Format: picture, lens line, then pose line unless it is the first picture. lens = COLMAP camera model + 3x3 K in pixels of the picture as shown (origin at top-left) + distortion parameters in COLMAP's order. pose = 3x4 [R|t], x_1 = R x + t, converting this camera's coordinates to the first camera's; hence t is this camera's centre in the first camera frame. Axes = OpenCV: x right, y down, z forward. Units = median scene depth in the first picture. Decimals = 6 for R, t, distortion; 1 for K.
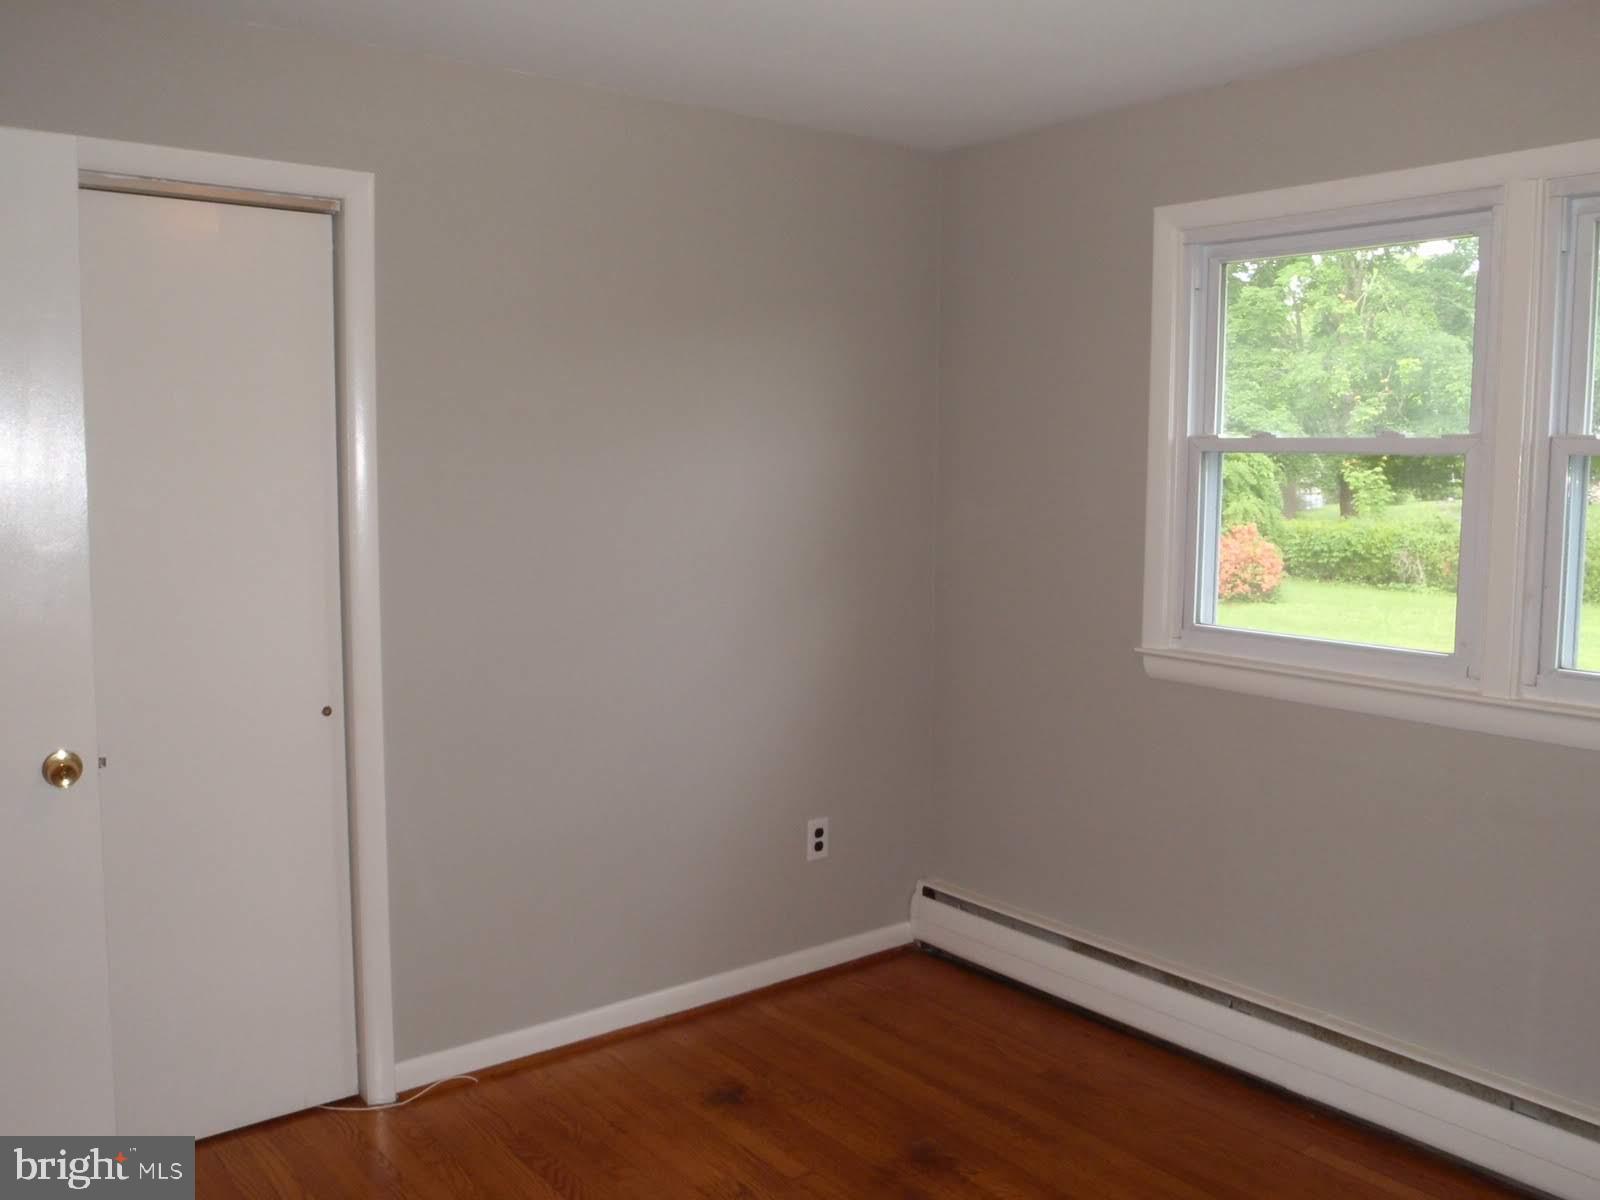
lens RADIAL K [[1349.9, 0, 792.2], [0, 1349.9, 600.9], [0, 0, 1]] dist [-0.078467, 0.056121]
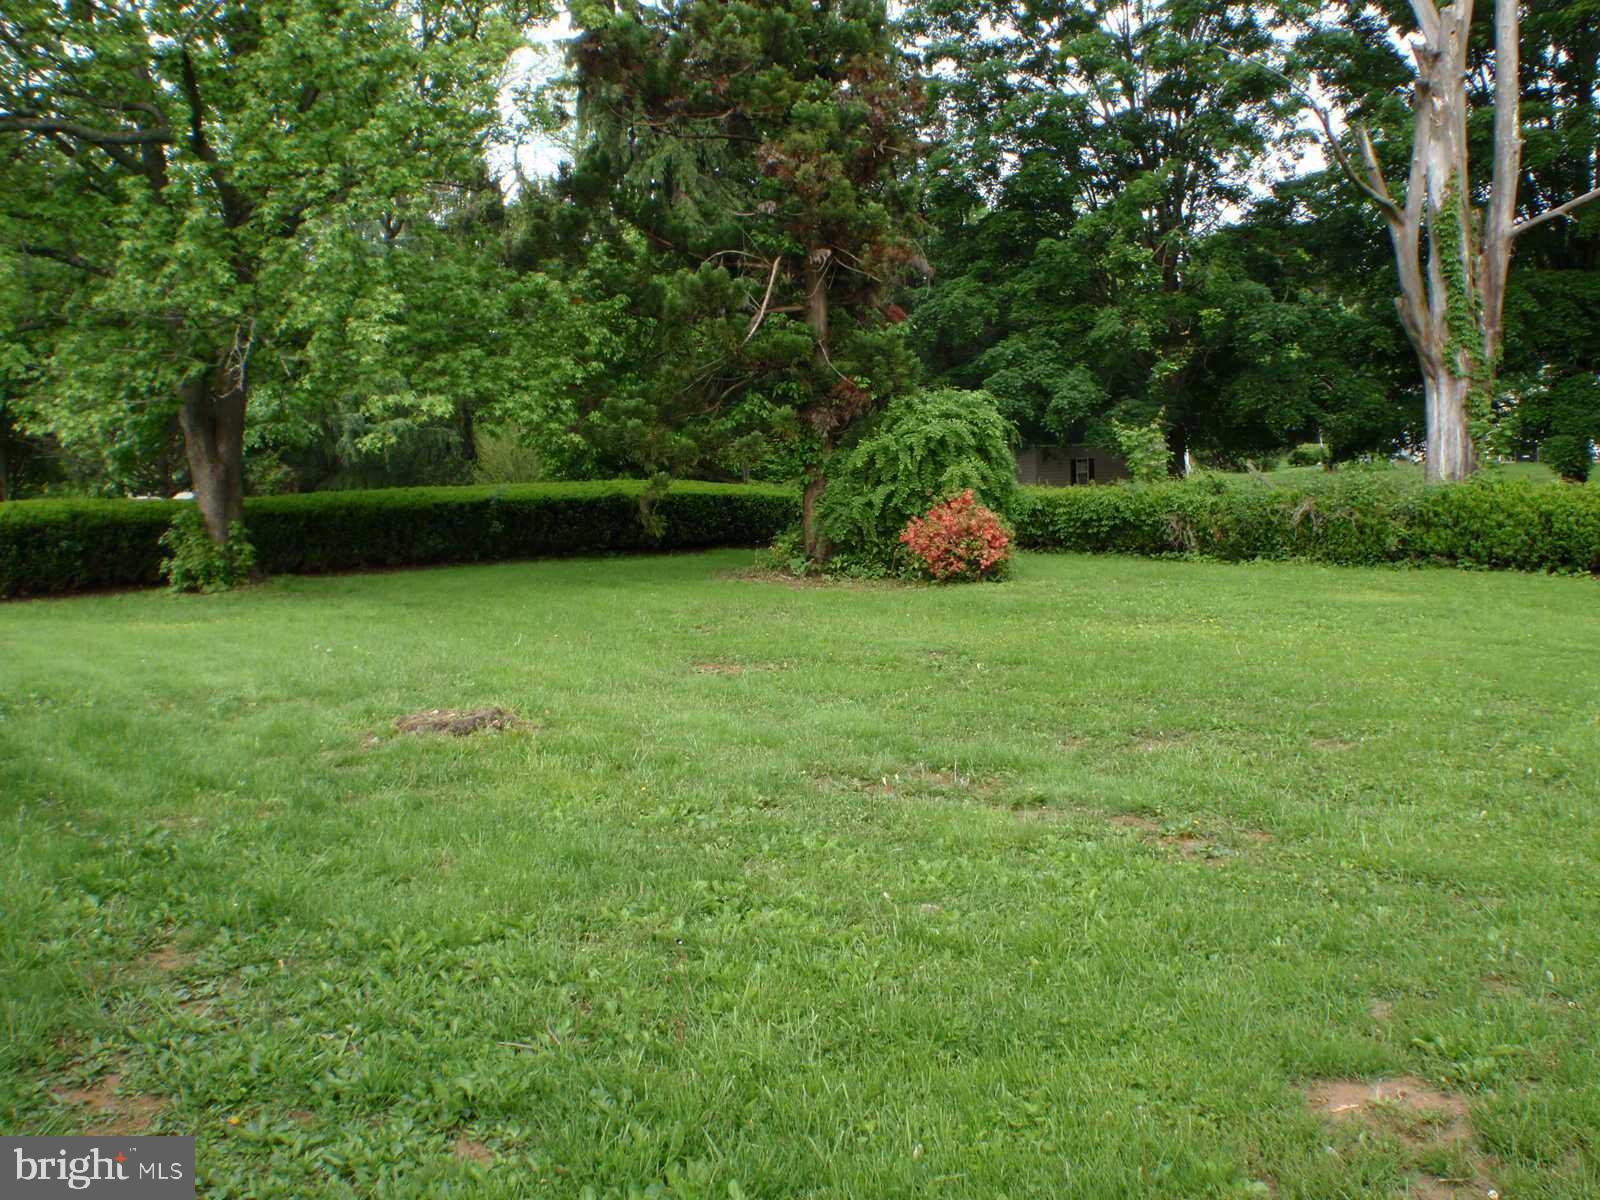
lens RADIAL K [[1349.9, 0, 800.7], [0, 1349.9, 597.1], [0, 0, 1]] dist [-0.078467, 0.056121]
pose [[0.997003, -0.042784, 0.064459, 0.152177], [0.042486, 0.999079, 0.005977, 0.000896], [-0.064656, -0.003221, 0.997902, 0.122890]]
